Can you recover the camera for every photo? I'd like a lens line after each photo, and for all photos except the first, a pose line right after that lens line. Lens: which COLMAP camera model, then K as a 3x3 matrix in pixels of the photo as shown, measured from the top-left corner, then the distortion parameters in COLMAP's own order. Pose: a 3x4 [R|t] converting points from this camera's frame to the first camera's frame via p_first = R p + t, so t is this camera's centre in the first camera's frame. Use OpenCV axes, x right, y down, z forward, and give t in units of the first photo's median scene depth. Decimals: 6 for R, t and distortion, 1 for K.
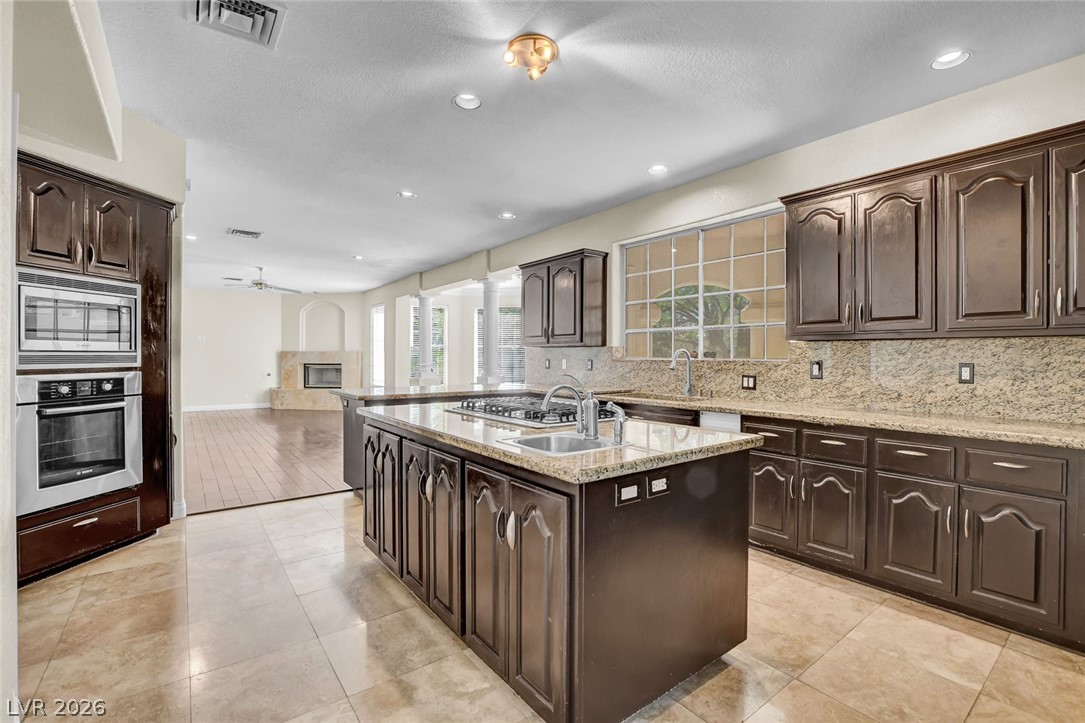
lens RADIAL K [[480.7, 0, 542.5], [0, 480.7, 361.5], [0, 0, 1]] dist [-0.030709, -0.000156]
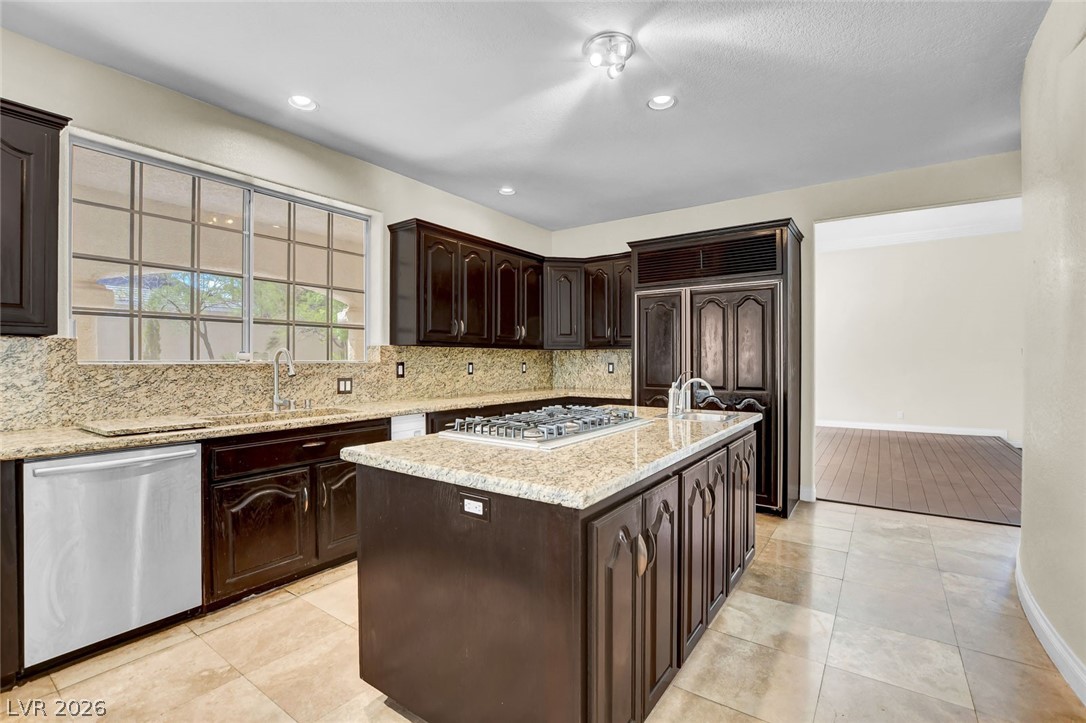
lens RADIAL K [[481.2, 0, 543.0], [0, 481.2, 361.5], [0, 0, 1]] dist [-0.030709, -0.000156]
pose [[-0.295635, -0.006665, 0.955278, -0.656055], [0.009482, 0.999906, 0.009911, -0.011612], [-0.955254, 0.011988, -0.295544, 1.007948]]
